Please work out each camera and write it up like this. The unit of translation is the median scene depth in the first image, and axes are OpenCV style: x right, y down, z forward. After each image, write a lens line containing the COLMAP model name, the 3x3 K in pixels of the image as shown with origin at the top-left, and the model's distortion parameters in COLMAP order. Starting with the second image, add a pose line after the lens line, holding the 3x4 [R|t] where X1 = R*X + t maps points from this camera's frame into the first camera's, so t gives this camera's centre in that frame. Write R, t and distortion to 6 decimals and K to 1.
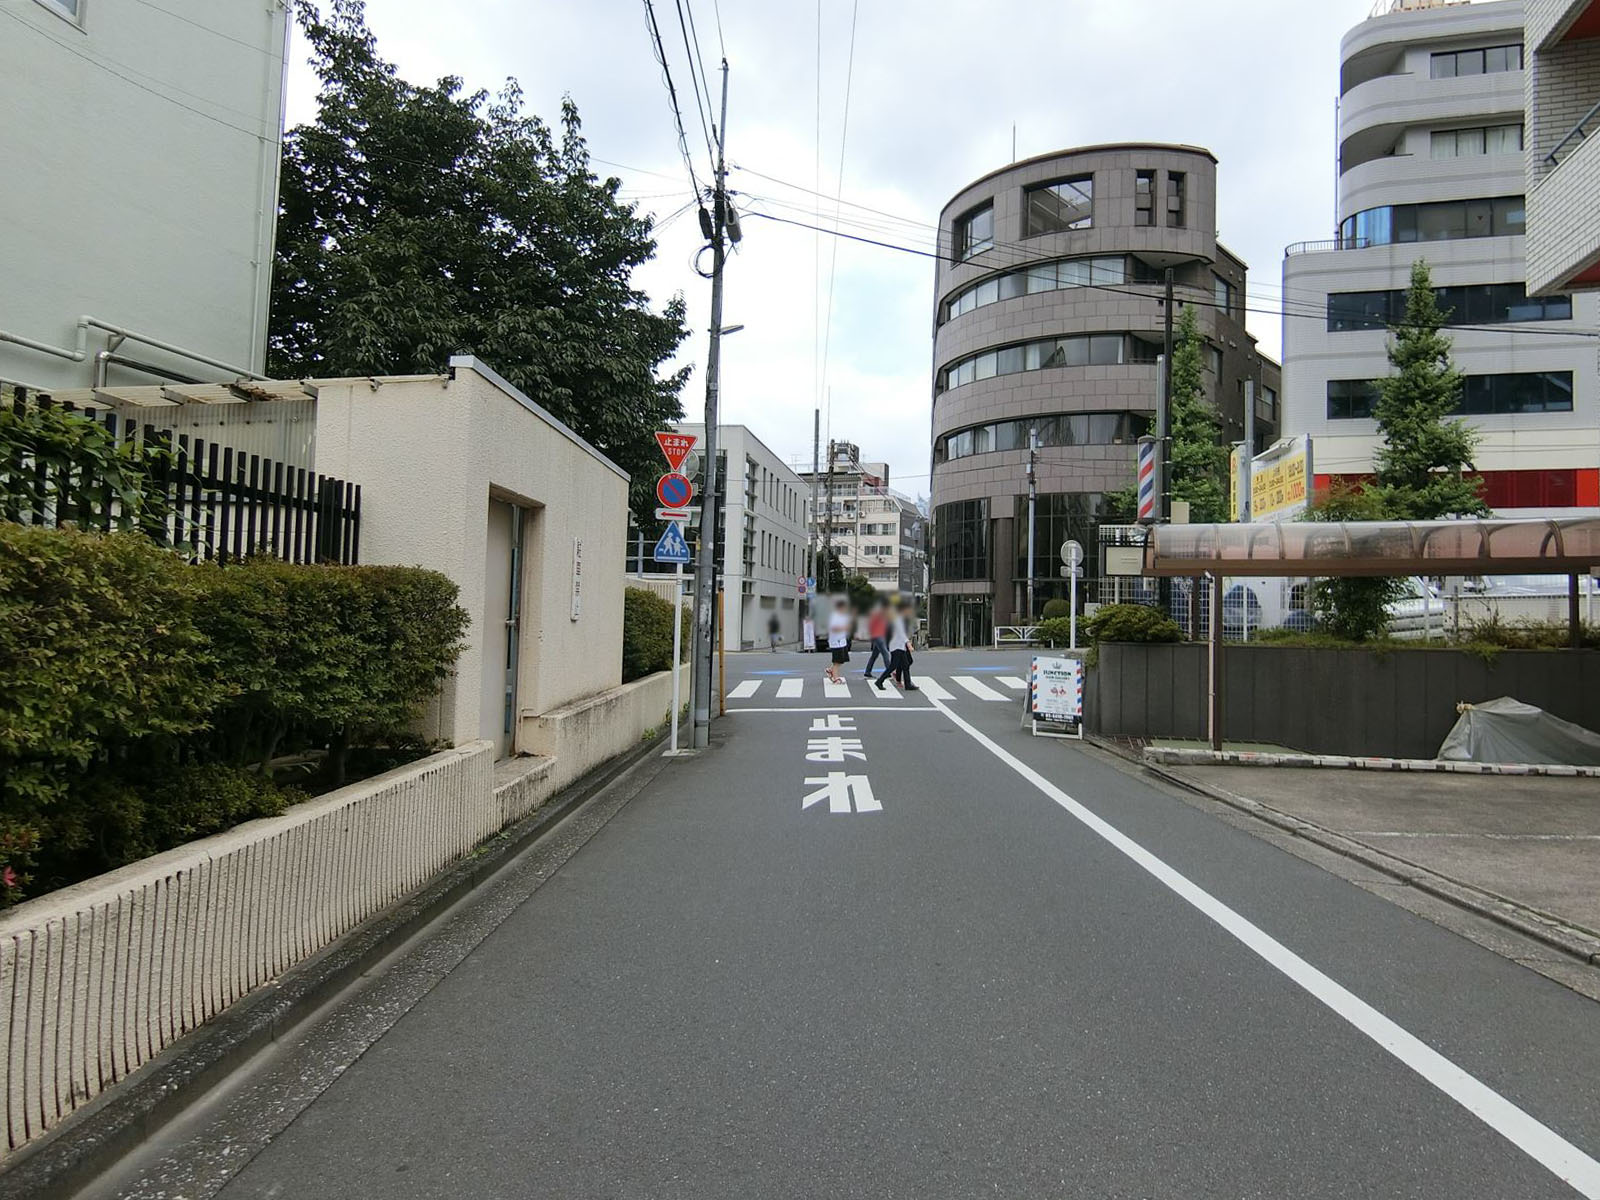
lens RADIAL K [[918.5, 0, 797.6], [0, 918.5, 582.1], [0, 0, 1]] dist [0.000447, 0.000175]
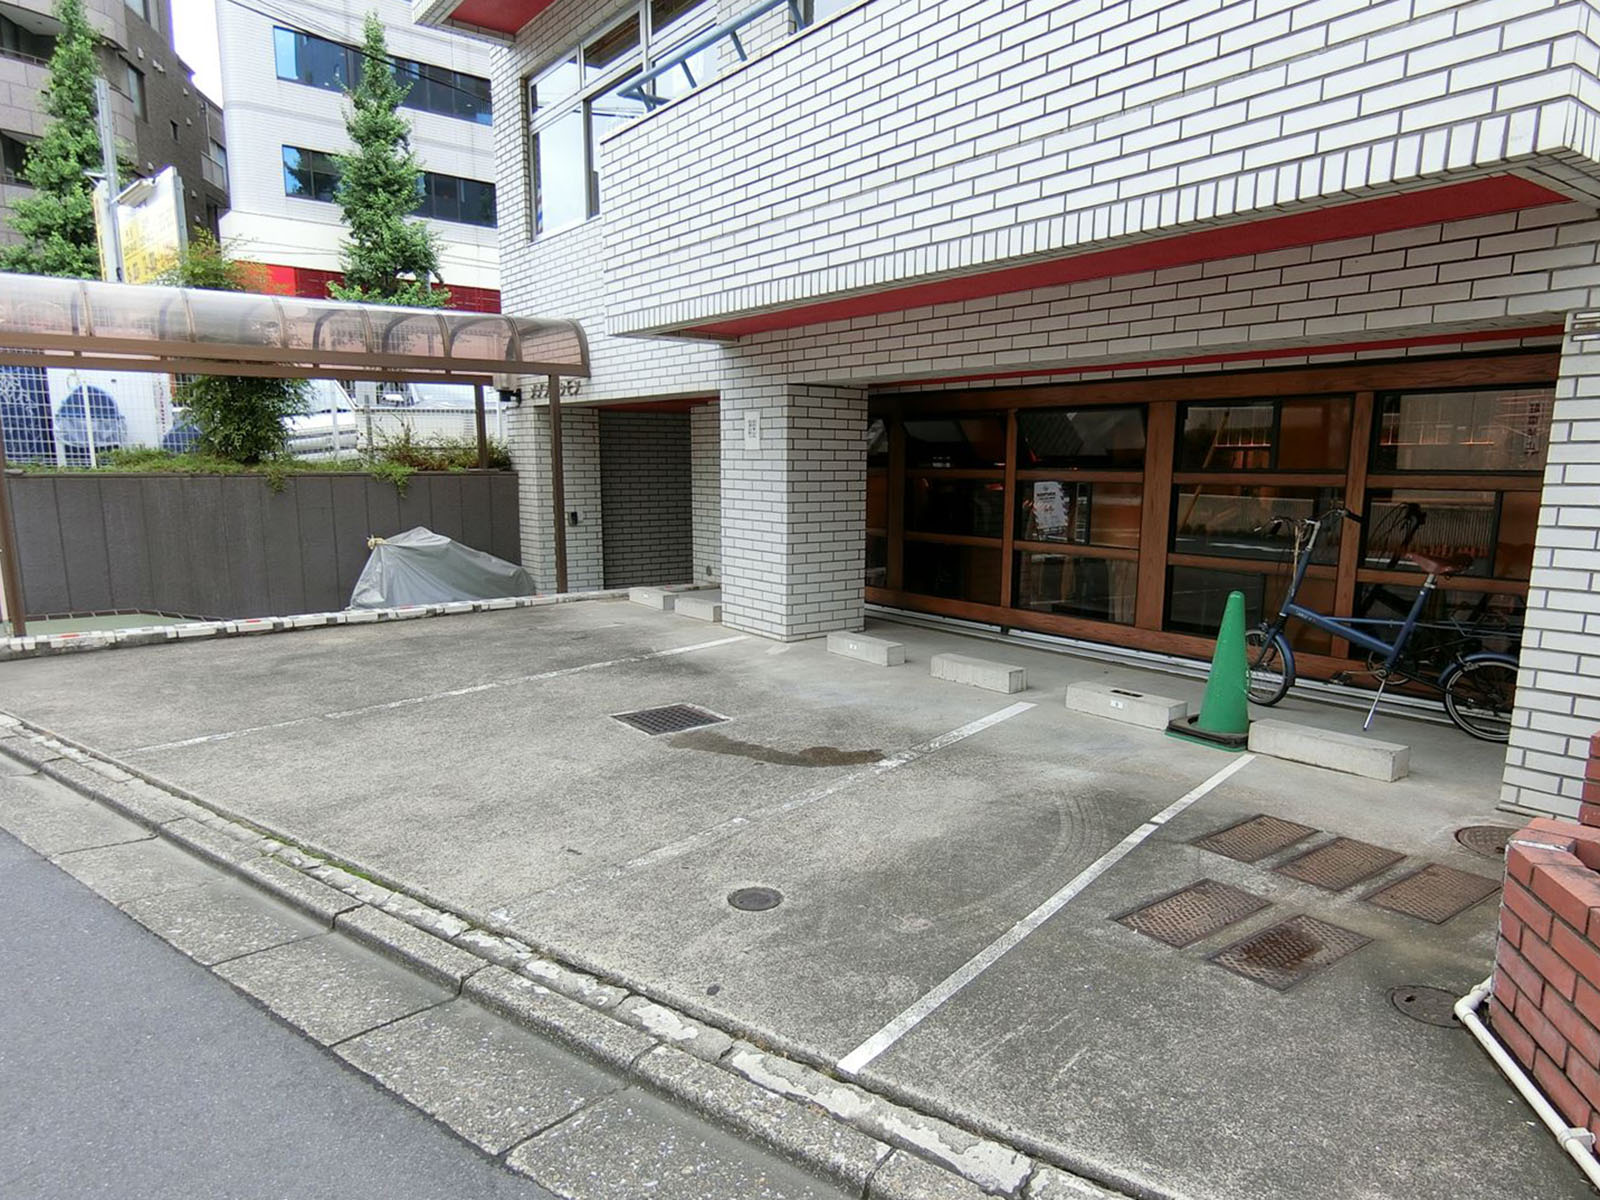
lens RADIAL K [[982.0, 0, 800.0], [0, 982.0, 600.0], [0, 0, 1]] dist [-0.035309, 0.000456]
pose [[0.602921, -0.115744, 0.789360, 0.151511], [-0.035864, 0.984488, 0.171749, 0.013069], [-0.796994, -0.131861, 0.589417, 0.097228]]
